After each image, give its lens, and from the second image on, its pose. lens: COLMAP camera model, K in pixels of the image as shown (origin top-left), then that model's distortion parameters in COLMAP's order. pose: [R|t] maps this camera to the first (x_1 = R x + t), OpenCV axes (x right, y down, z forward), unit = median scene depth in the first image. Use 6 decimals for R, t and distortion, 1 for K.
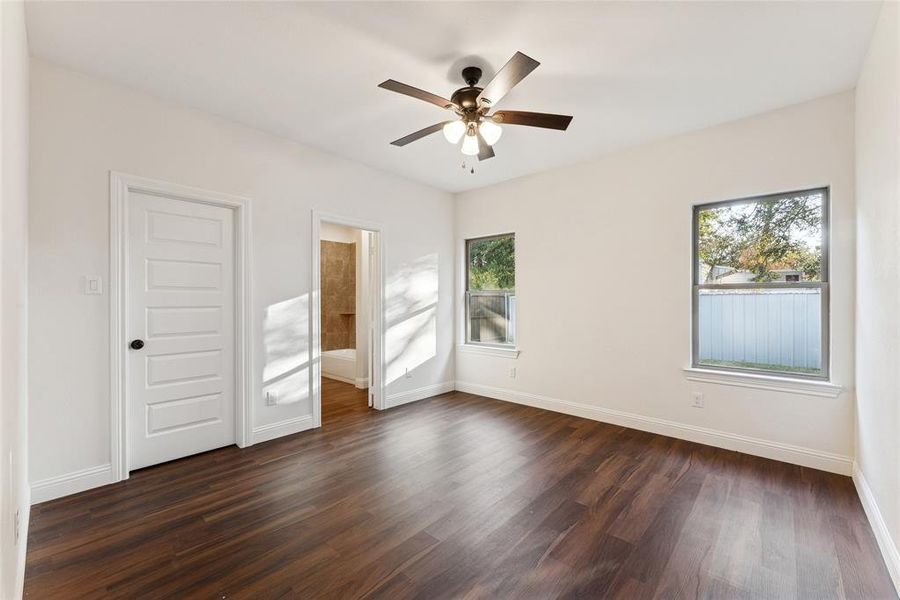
lens RADIAL K [[364.3, 0, 457.5], [0, 364.3, 301.5], [0, 0, 1]] dist [0.004605, -0.001893]
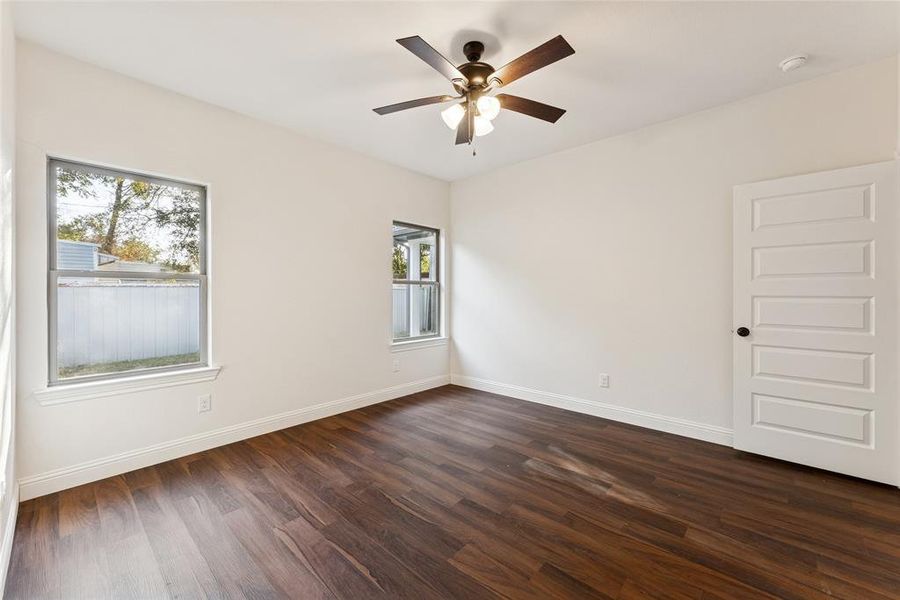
lens RADIAL K [[364.3, 0, 449.9], [0, 364.3, 291.9], [0, 0, 1]] dist [0.004605, -0.001893]
pose [[-0.016758, 0.004096, 0.999851, -0.578829], [-0.003059, 0.999987, -0.004148, 0.002701], [-0.999855, -0.003128, -0.016746, 0.697225]]
